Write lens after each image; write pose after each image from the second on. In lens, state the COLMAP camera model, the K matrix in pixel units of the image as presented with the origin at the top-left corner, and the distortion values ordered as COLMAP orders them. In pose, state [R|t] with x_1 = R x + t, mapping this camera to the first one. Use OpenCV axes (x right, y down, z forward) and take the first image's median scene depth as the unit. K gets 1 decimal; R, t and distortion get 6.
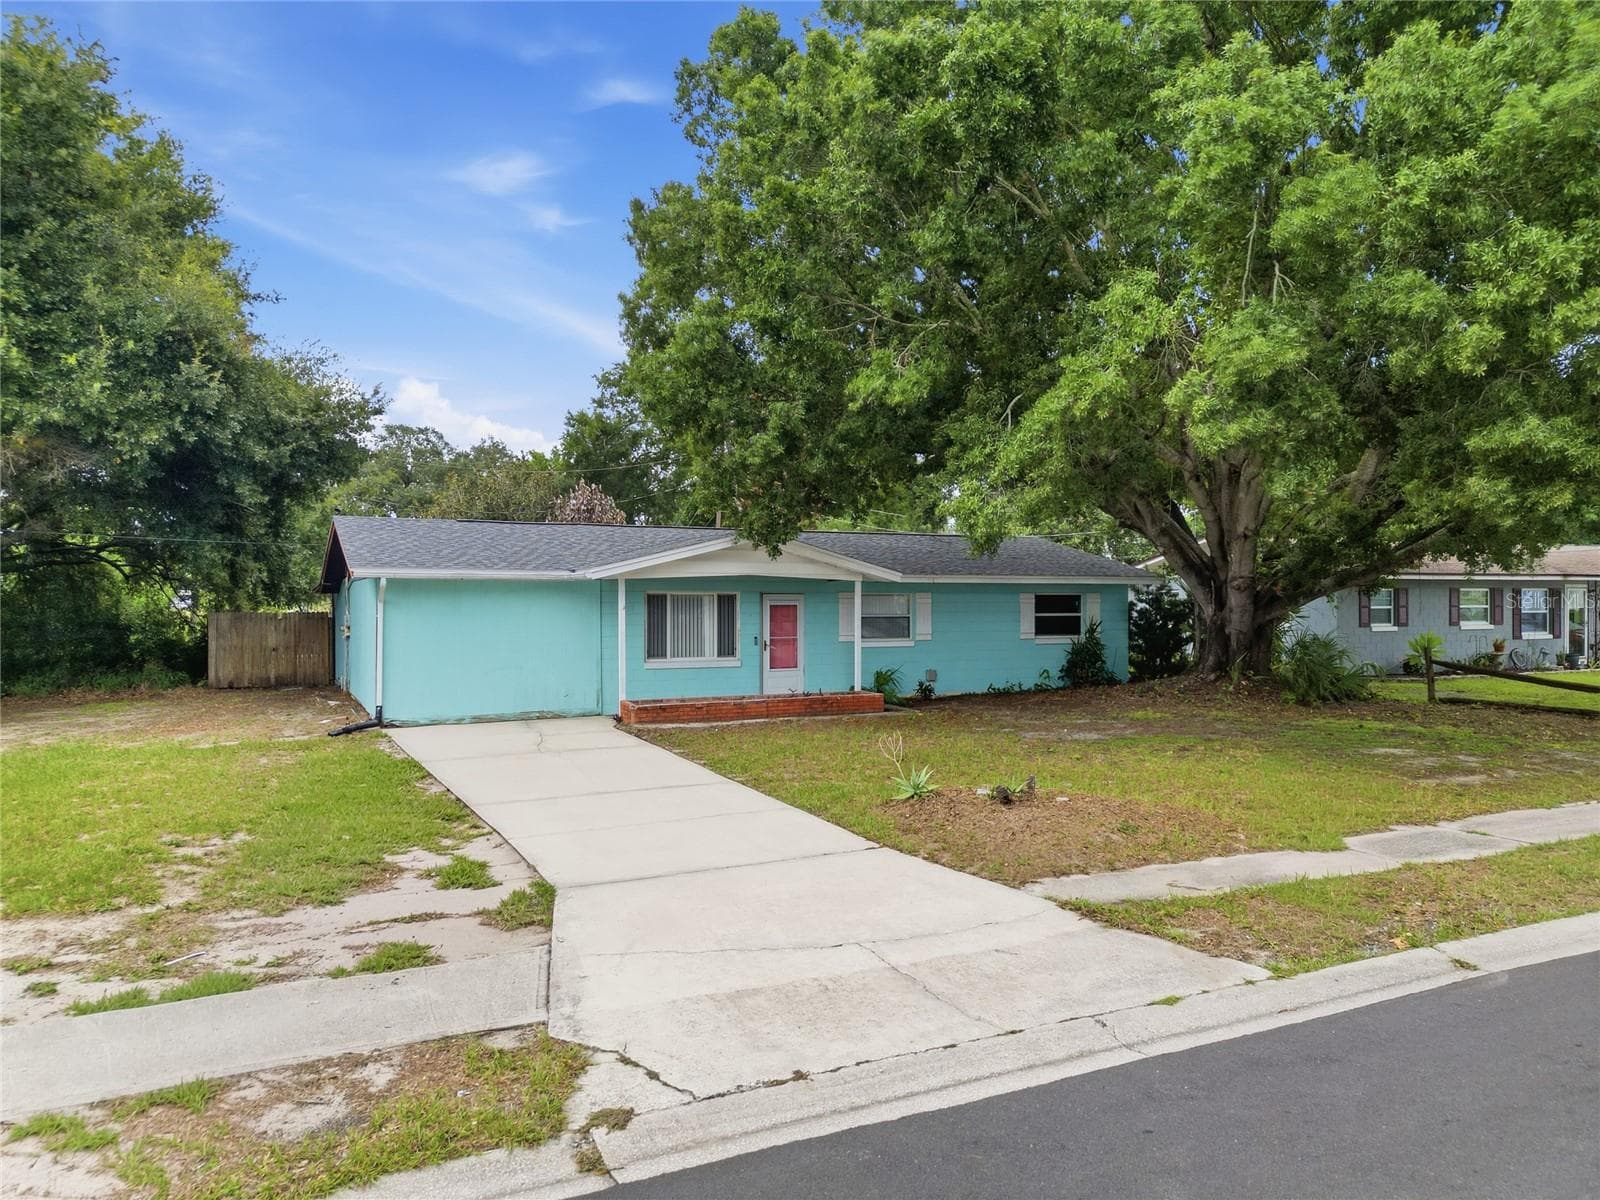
lens RADIAL K [[1125.0, 0, 810.5], [0, 1125.0, 596.0], [0, 0, 1]] dist [0.010071, -0.003649]
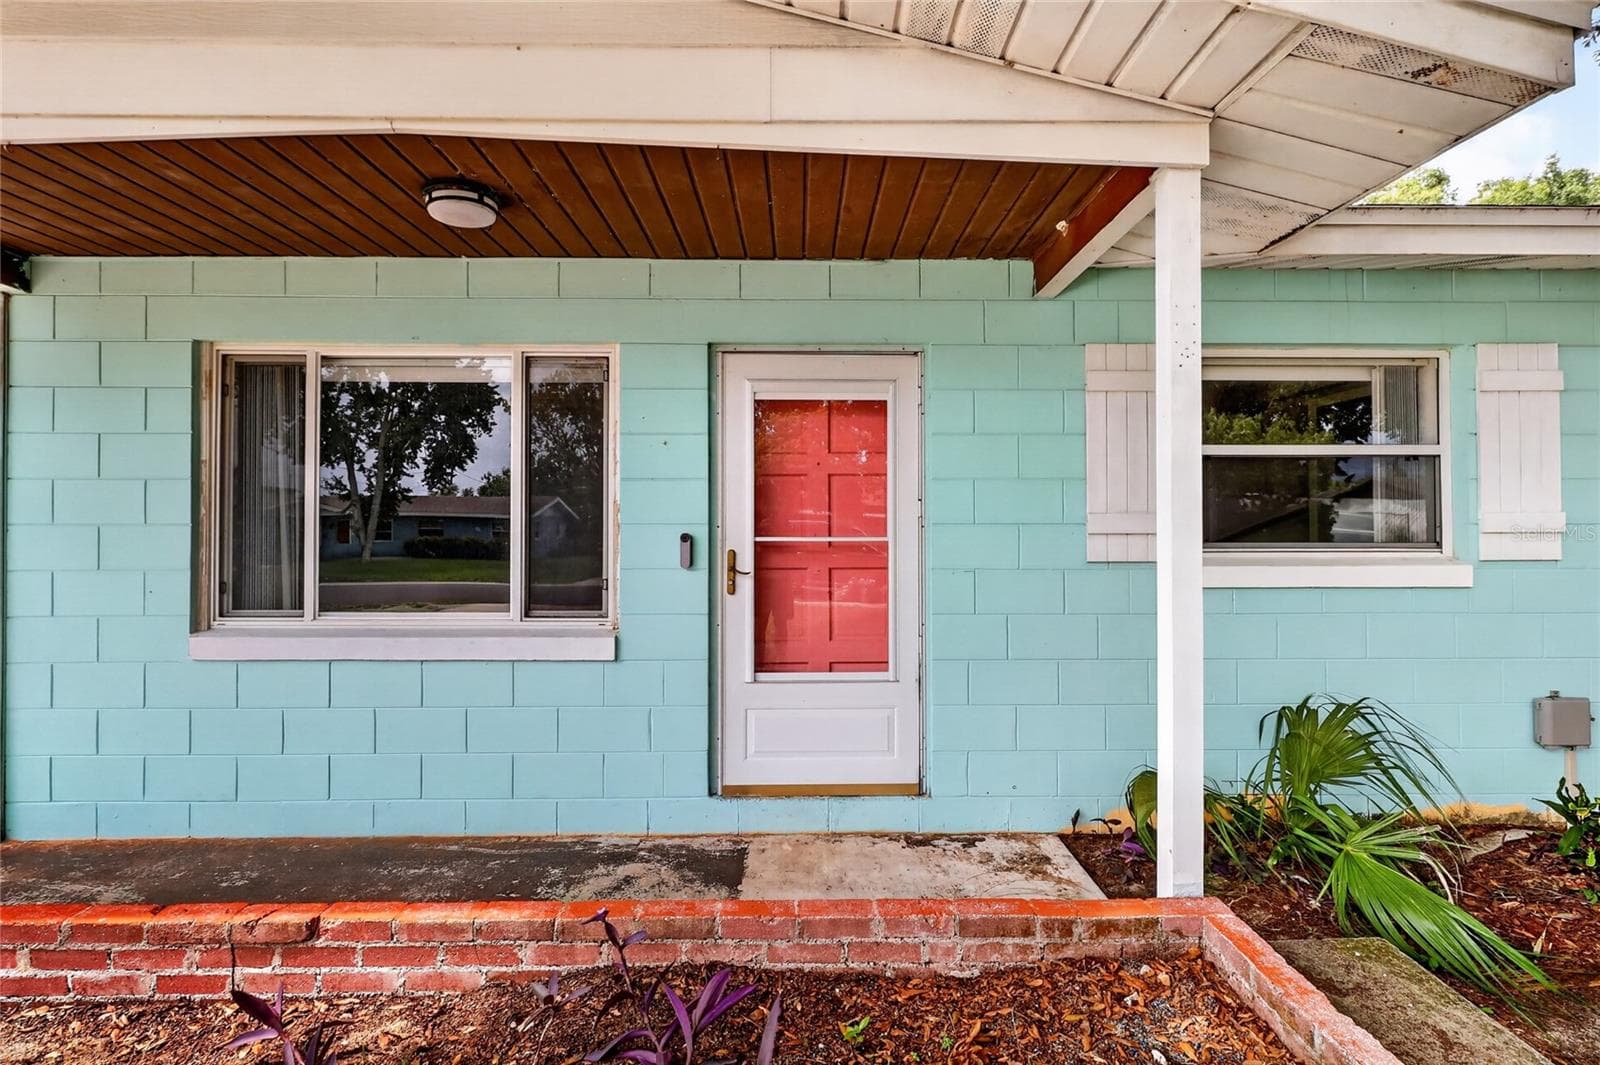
lens RADIAL K [[734.7, 0, 805.3], [0, 734.7, 516.4], [0, 0, 1]] dist [0.000570, 0.000048]
pose [[0.900157, -0.010338, -0.435443, 0.040875], [0.002143, 0.999811, -0.019308, 0.036018], [0.435560, 0.016447, 0.900009, 0.876908]]
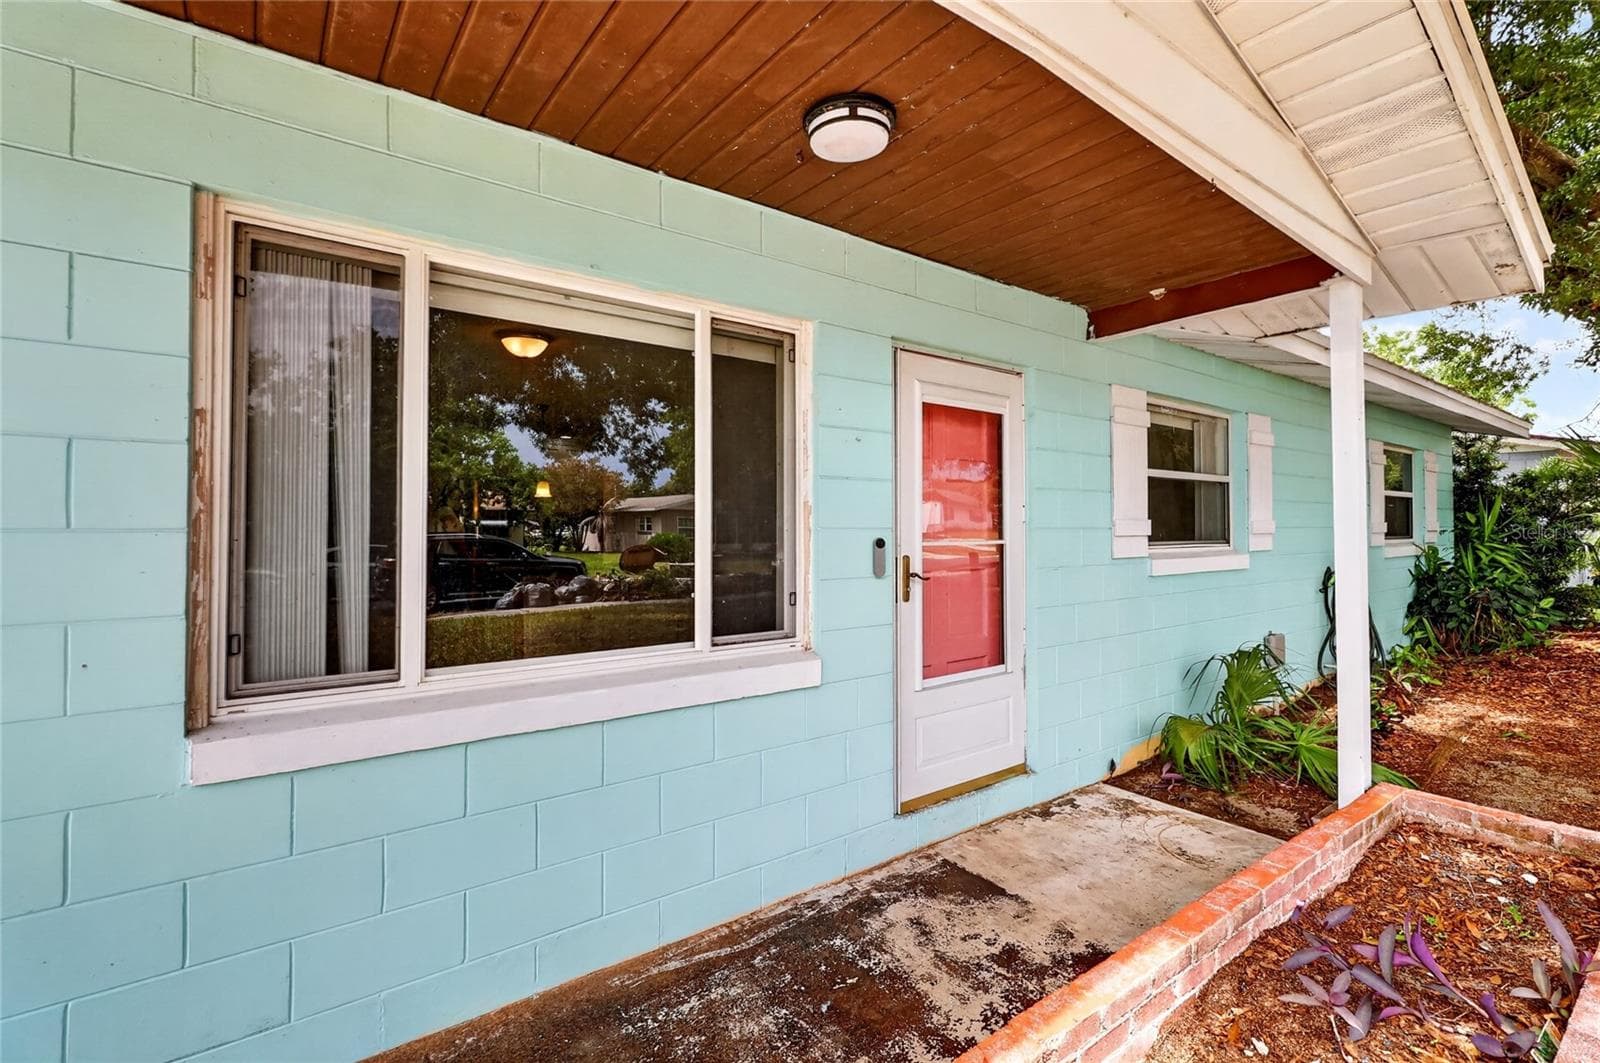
lens RADIAL K [[735.7, 0, 798.4], [0, 735.7, 514.9], [0, 0, 1]] dist [0.001913, 0.000053]
pose [[0.982885, -0.000678, 0.184222, -0.090047], [0.004398, 0.999795, -0.019783, 0.034669], [-0.184170, 0.020255, 0.982686, 0.867165]]
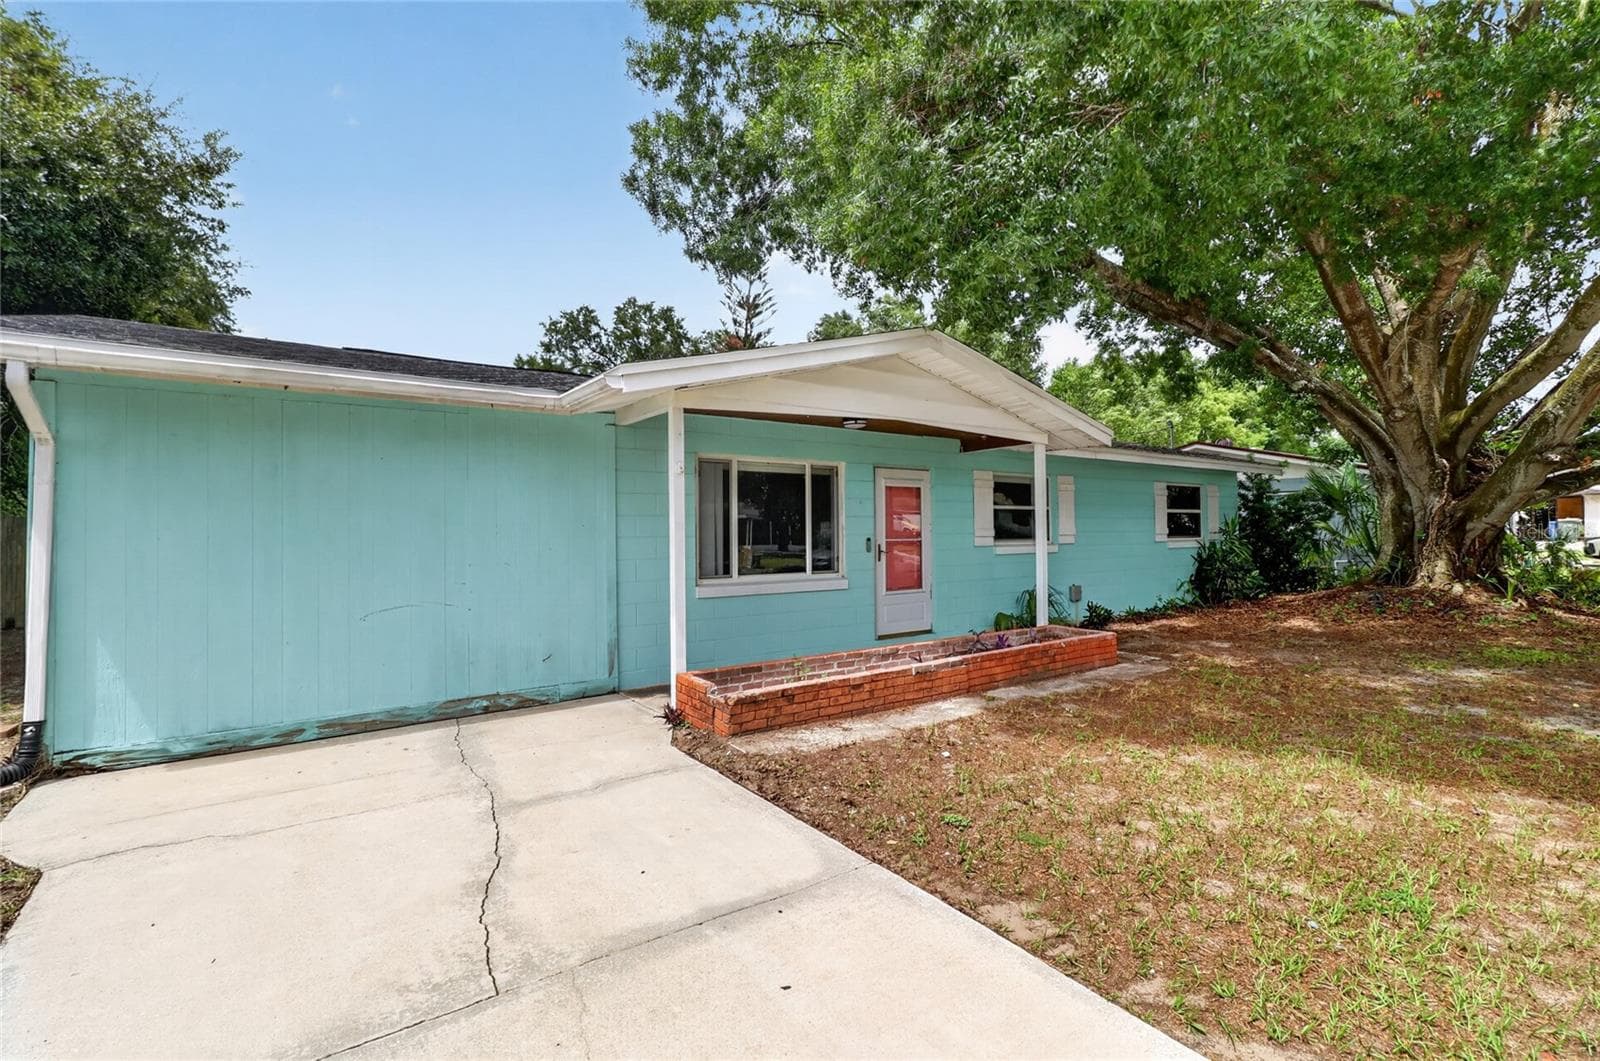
lens RADIAL K [[735.7, 0, 798.4], [0, 735.7, 513.9], [0, 0, 1]] dist [0.001913, 0.000053]
pose [[0.987465, -0.003638, 0.157796, -0.148032], [0.006603, 0.999811, -0.018266, 0.030547], [-0.157700, 0.019079, 0.987303, 0.620020]]
